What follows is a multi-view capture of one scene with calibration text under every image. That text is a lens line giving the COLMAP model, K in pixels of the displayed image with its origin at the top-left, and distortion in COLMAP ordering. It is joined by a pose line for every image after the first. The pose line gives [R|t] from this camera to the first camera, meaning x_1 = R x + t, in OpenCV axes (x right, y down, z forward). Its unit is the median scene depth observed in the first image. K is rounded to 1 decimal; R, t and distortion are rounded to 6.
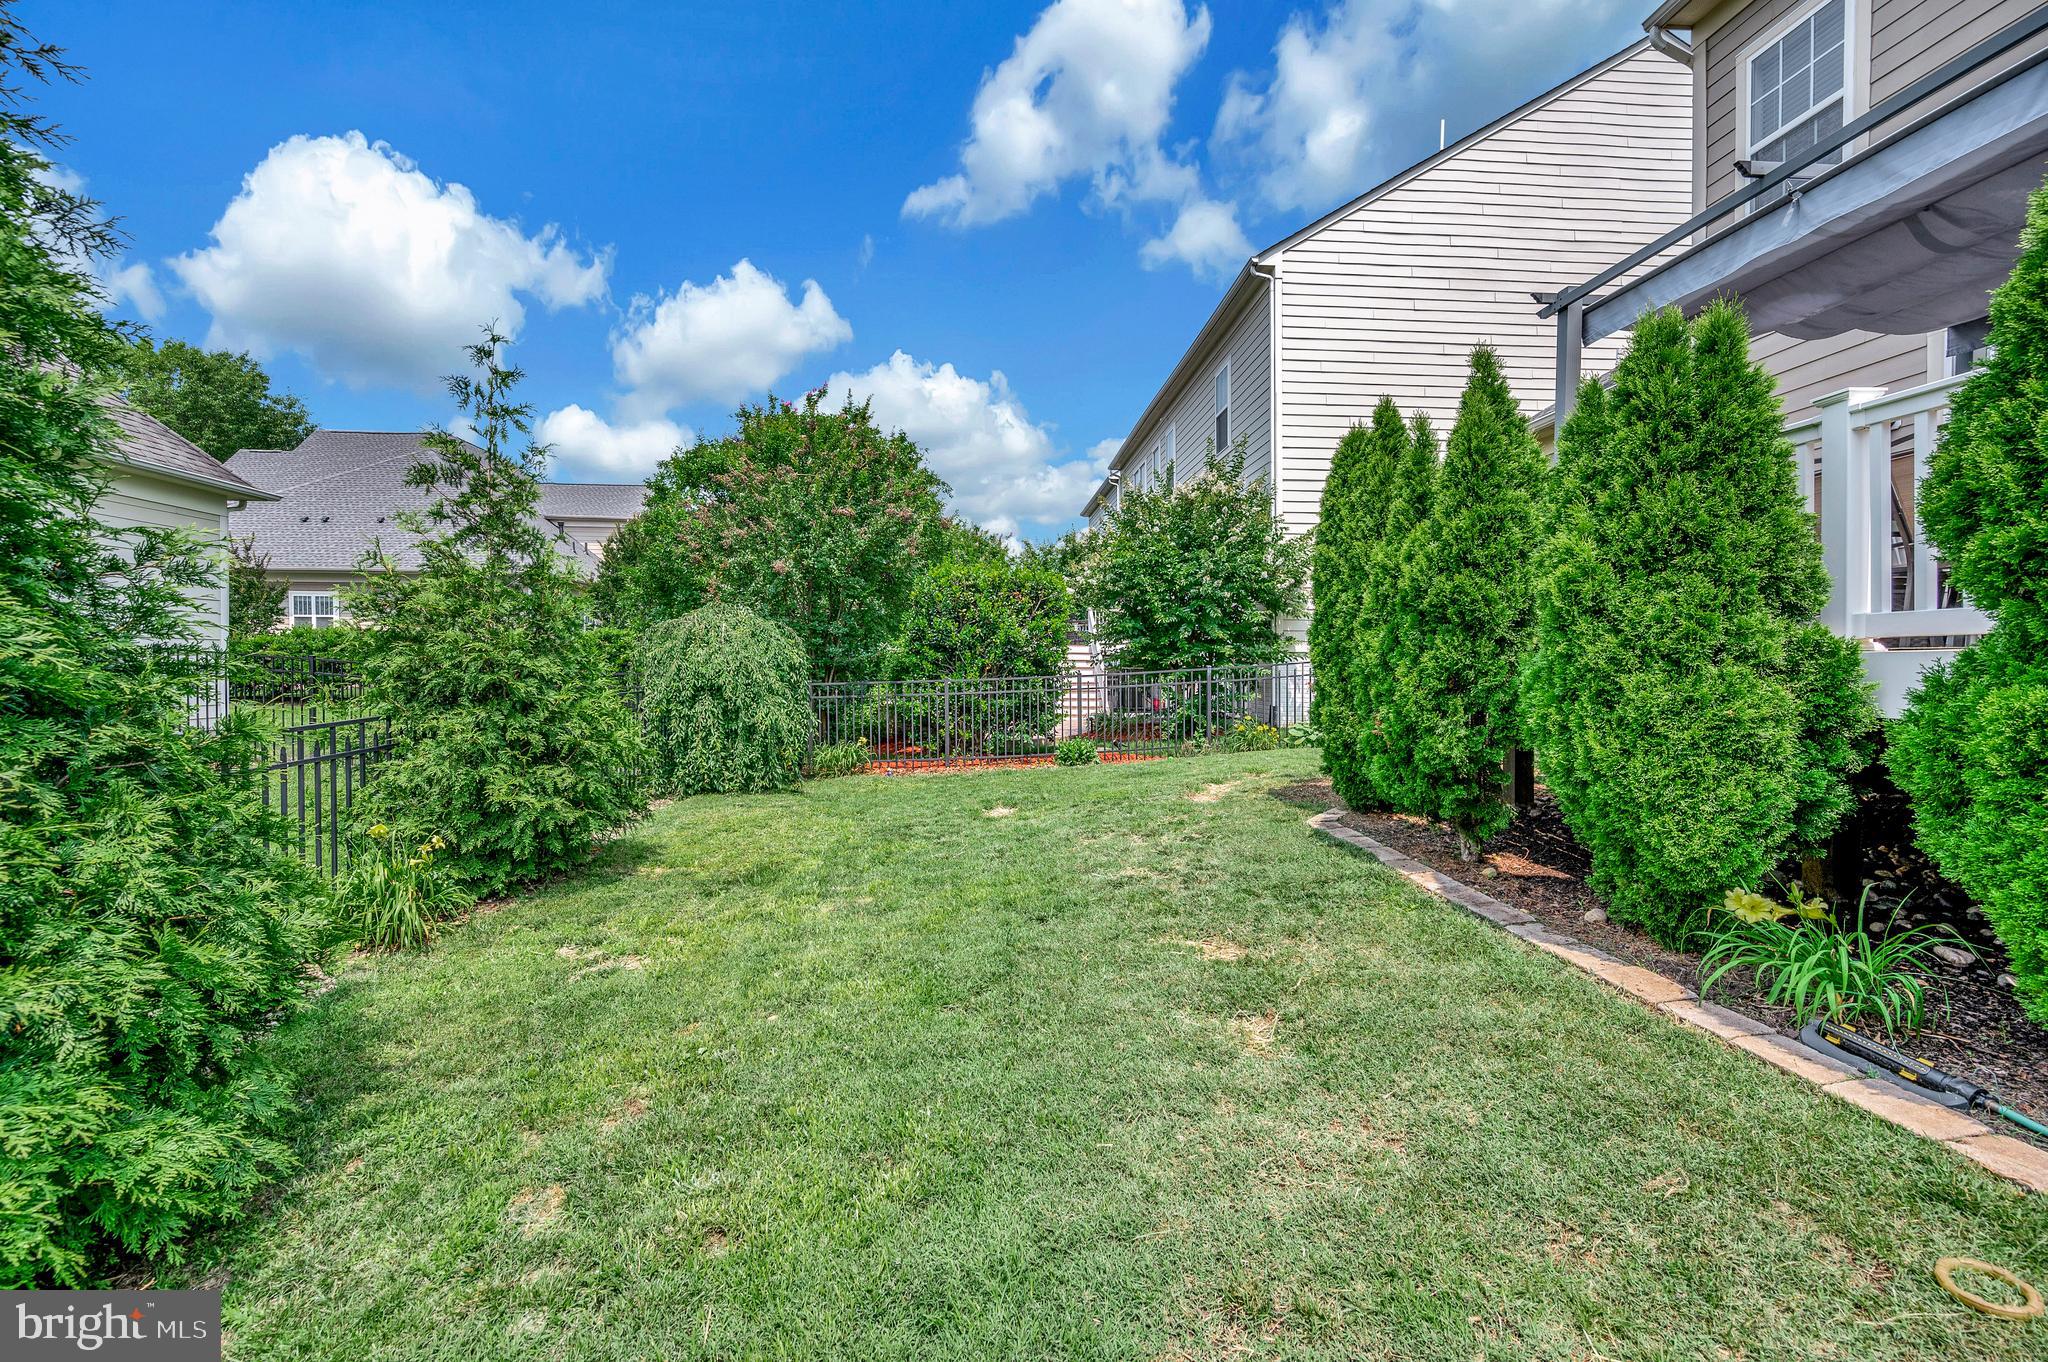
lens RADIAL K [[849.2, 0, 1030.5], [0, 849.2, 668.1], [0, 0, 1]] dist [0.001211, 0.000195]
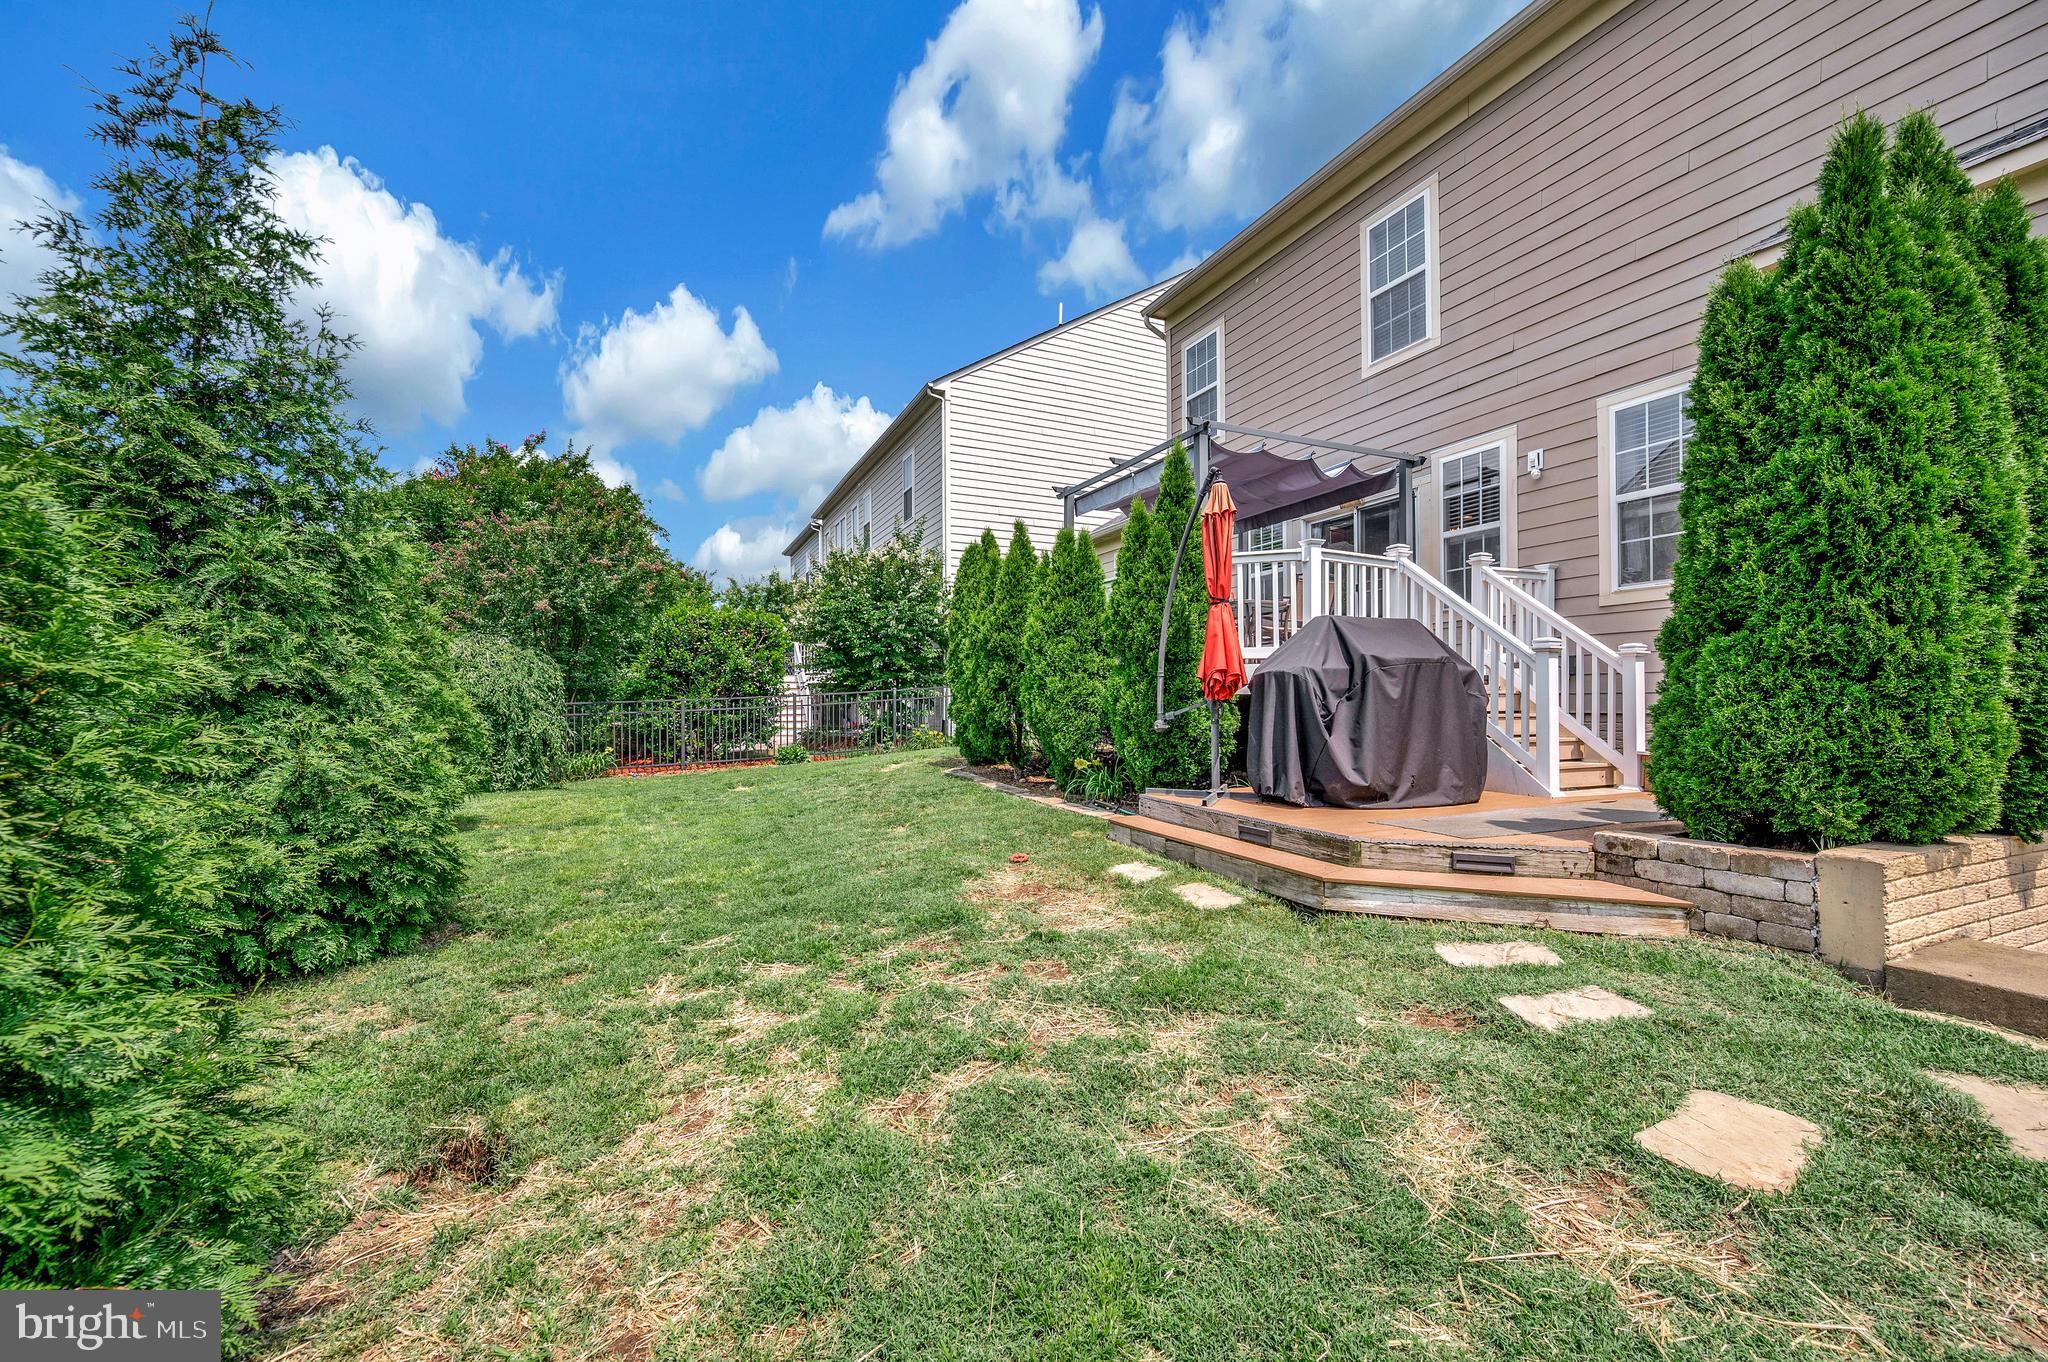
lens RADIAL K [[849.2, 0, 1030.5], [0, 849.2, 668.1], [0, 0, 1]] dist [0.001211, 0.000195]
pose [[0.938921, 0.008277, 0.344033, -0.047100], [0.005819, 0.999186, -0.039918, 0.019297], [-0.344083, 0.039482, 0.938109, -0.315093]]
